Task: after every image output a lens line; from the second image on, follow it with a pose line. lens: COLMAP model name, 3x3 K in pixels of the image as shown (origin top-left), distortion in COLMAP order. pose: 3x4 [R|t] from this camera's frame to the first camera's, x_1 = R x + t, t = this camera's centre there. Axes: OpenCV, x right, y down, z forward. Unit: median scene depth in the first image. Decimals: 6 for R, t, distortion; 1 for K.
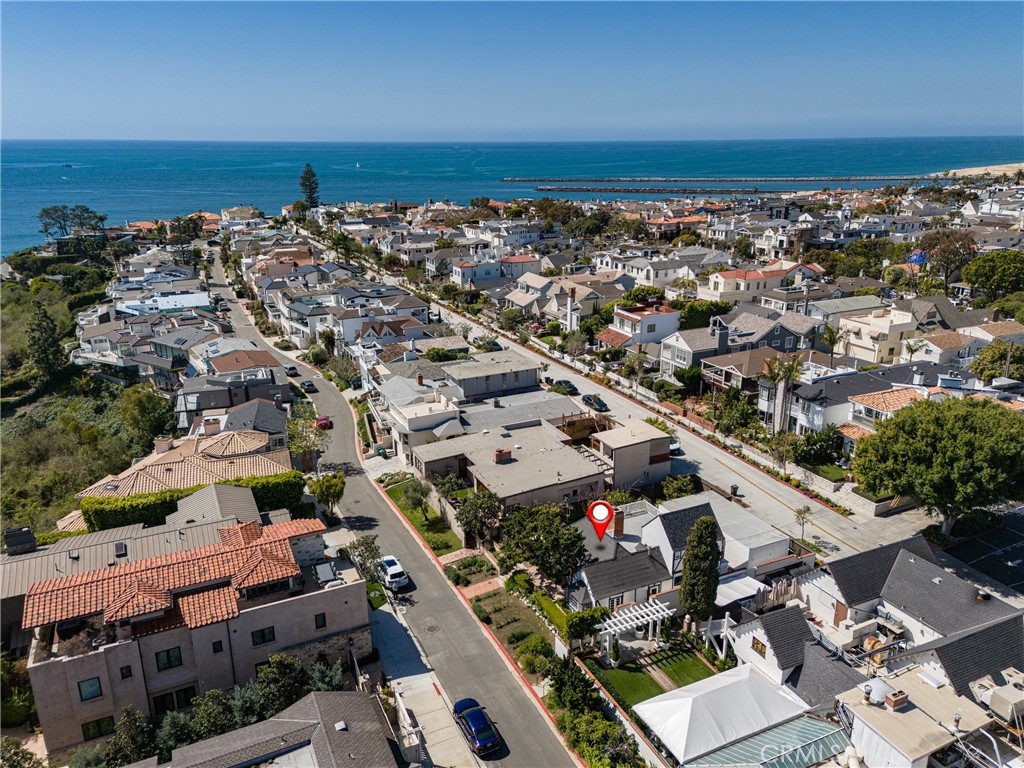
lens RADIAL K [[748.3, 0, 513.8], [0, 748.3, 385.2], [0, 0, 1]] dist [0.082860, -0.051610]
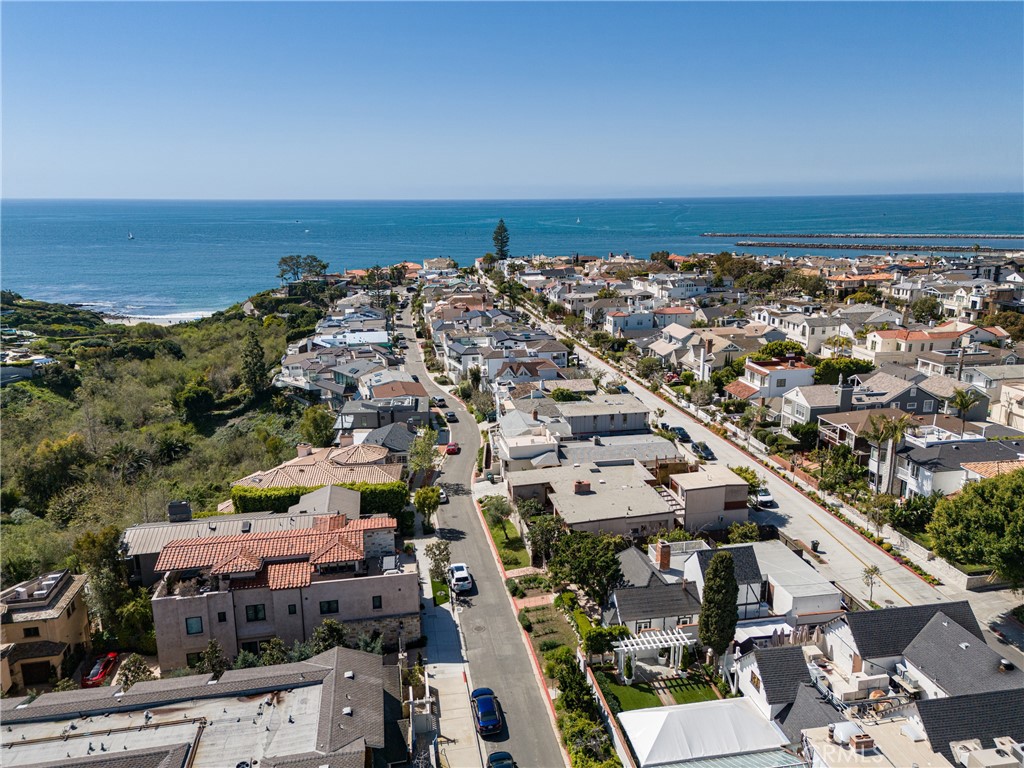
lens RADIAL K [[748.3, 0, 513.8], [0, 748.3, 385.2], [0, 0, 1]] dist [0.082860, -0.051610]
pose [[0.965109, 0.061673, -0.254482, 0.109865], [-0.078933, 0.995181, -0.058171, 0.014014], [0.249668, 0.076228, 0.965326, -0.048551]]
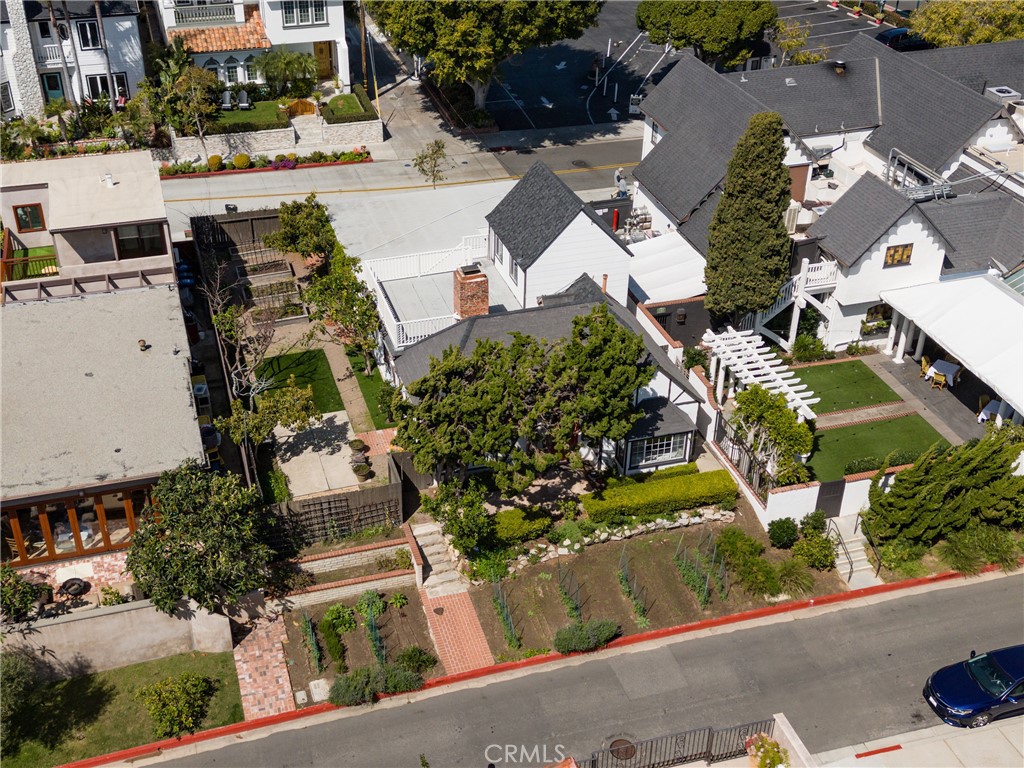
lens RADIAL K [[1218.2, 0, 469.5], [0, 1218.2, 416.6], [0, 0, 1]] dist [0.101659, -0.117295]
pose [[0.172860, -0.536160, 0.826227, -0.276381], [0.308537, 0.826112, 0.471534, -0.052564], [-0.935374, 0.173412, 0.308227, 0.467456]]
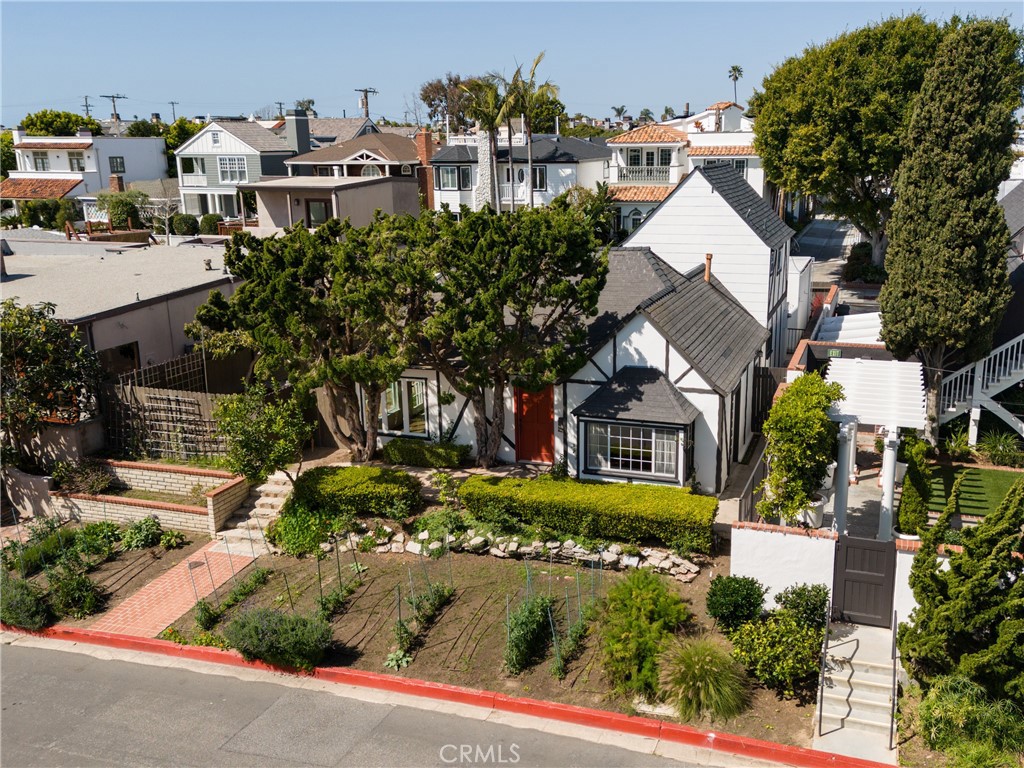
lens RADIAL K [[960.6, 0, 569.6], [0, 960.6, 382.4], [0, 0, 1]] dist [0.062729, 0.005491]
pose [[0.694841, -0.179370, 0.696436, -0.093189], [0.231659, 0.972604, 0.019370, 0.134339], [-0.680831, 0.147876, 0.717358, 0.404030]]
